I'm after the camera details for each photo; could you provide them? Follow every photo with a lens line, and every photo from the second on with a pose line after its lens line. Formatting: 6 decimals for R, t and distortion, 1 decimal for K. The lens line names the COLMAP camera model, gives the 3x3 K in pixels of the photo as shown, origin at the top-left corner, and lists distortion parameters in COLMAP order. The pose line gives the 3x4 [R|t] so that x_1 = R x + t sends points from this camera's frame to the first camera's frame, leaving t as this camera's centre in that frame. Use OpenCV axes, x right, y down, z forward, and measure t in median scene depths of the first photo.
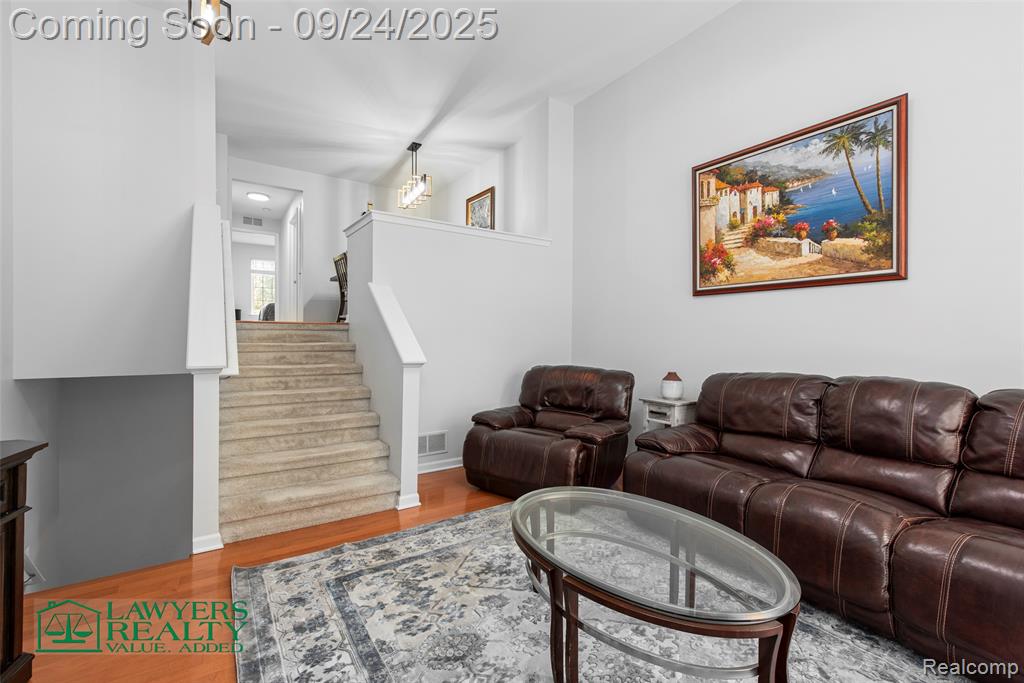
lens RADIAL K [[451.8, 0, 505.4], [0, 451.8, 338.6], [0, 0, 1]] dist [0.010969, -0.003226]
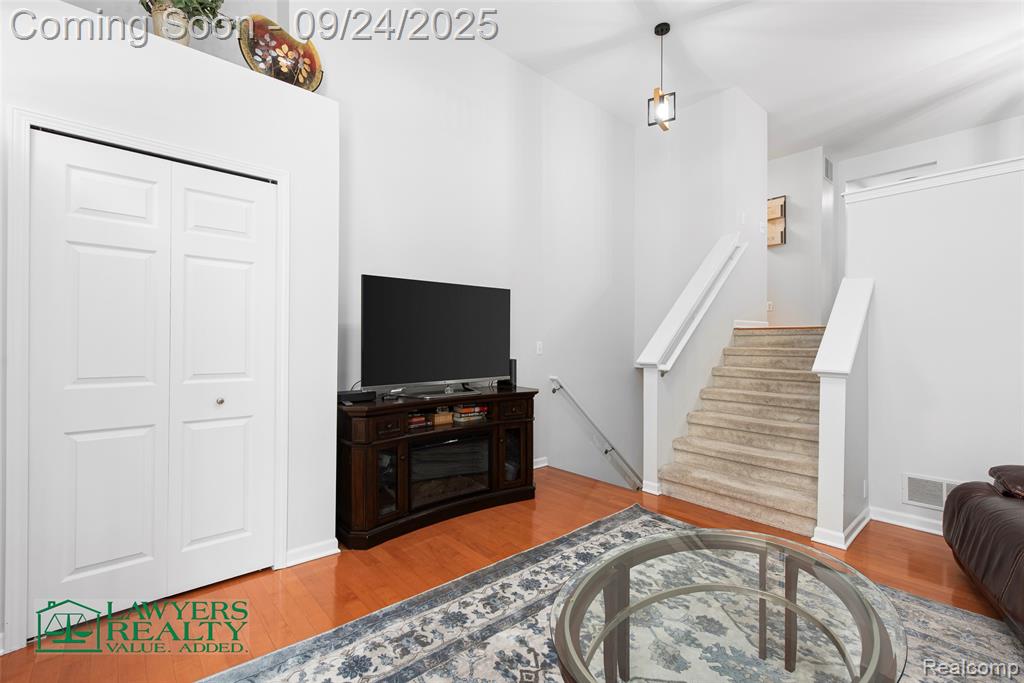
lens RADIAL K [[451.8, 0, 511.7], [0, 451.8, 340.8], [0, 0, 1]] dist [0.010969, -0.003226]
pose [[0.135064, -0.006189, -0.990818, 0.561824], [-0.002471, 0.999975, -0.006583, 0.001580], [0.990834, 0.003338, 0.135045, 0.307668]]
